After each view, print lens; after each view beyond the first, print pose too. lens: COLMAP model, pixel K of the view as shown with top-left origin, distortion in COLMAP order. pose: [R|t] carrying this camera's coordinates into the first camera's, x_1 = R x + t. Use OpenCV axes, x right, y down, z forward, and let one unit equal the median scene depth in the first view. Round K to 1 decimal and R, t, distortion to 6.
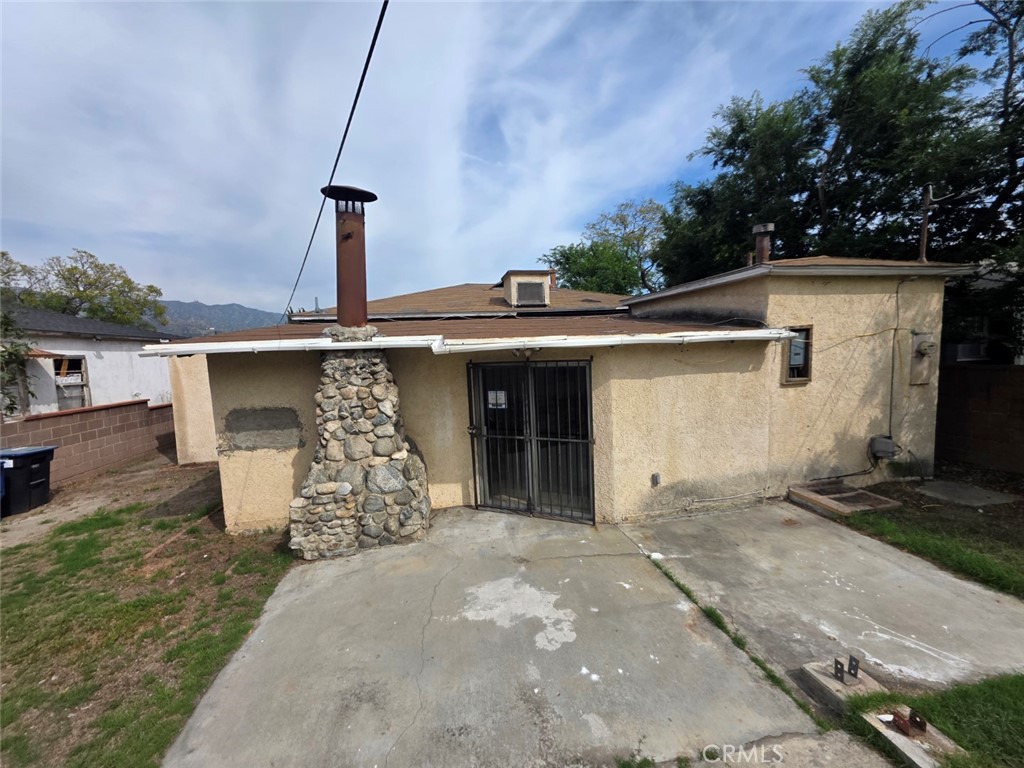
lens RADIAL K [[411.1, 0, 511.2], [0, 411.1, 383.3], [0, 0, 1]] dist [0.003198, 0.000197]
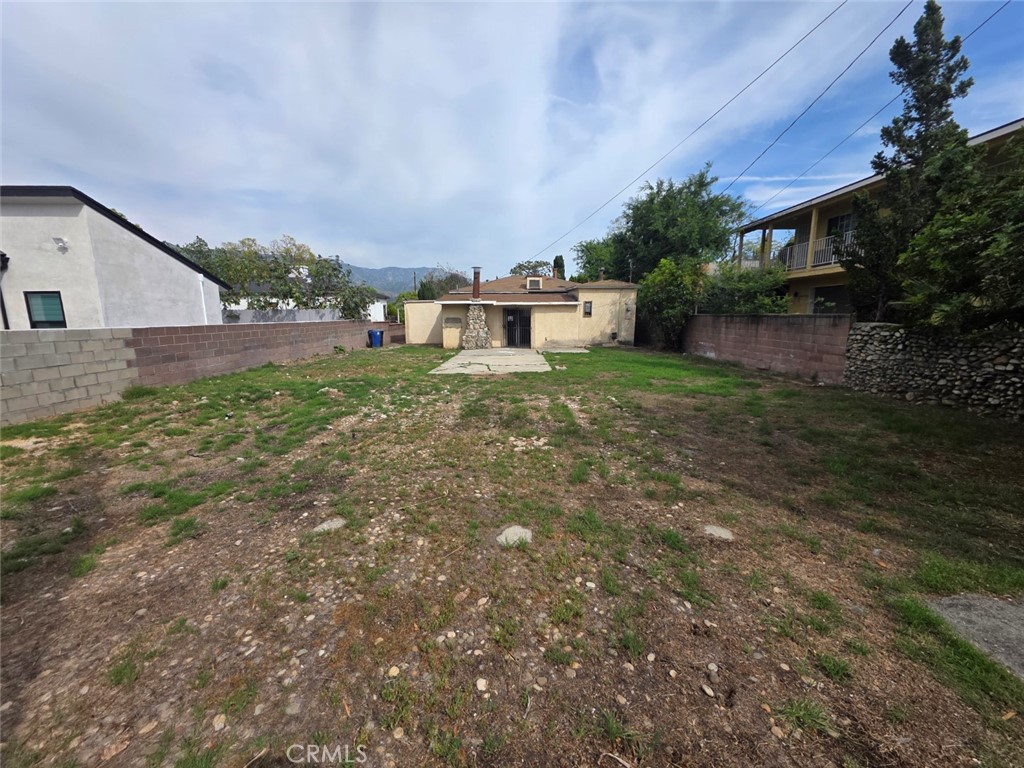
lens RADIAL K [[411.1, 0, 508.9], [0, 411.1, 390.4], [0, 0, 1]] dist [0.003198, 0.000197]
pose [[0.981948, 0.068010, -0.176500, 0.660720], [-0.047621, 0.991955, 0.117290, 0.251612], [0.183057, -0.106768, 0.977287, -2.756426]]
